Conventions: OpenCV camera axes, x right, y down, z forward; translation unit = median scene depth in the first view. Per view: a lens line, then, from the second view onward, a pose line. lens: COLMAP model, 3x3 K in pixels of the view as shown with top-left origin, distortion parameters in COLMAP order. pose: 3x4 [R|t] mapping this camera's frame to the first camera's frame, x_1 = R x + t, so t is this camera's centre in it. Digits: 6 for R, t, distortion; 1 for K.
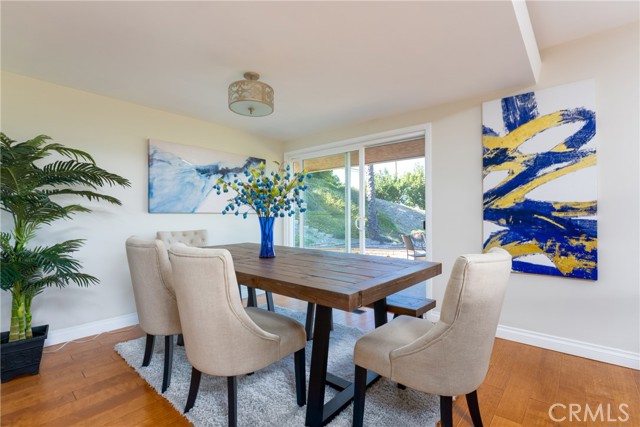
lens RADIAL K [[305.8, 0, 318.8], [0, 305.8, 217.7], [0, 0, 1]] dist [-0.002837, 0.000640]
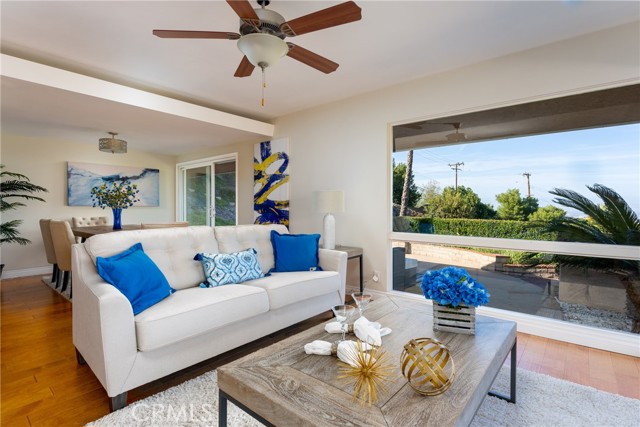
lens RADIAL K [[322.9, 0, 322.6], [0, 322.9, 208.8], [0, 0, 1]] dist [-0.000030, -0.001587]
pose [[0.999886, 0.000412, 0.015114, 0.968098], [-0.000469, 0.999993, 0.003751, -0.008393], [-0.015113, -0.003758, 0.999879, -0.941157]]
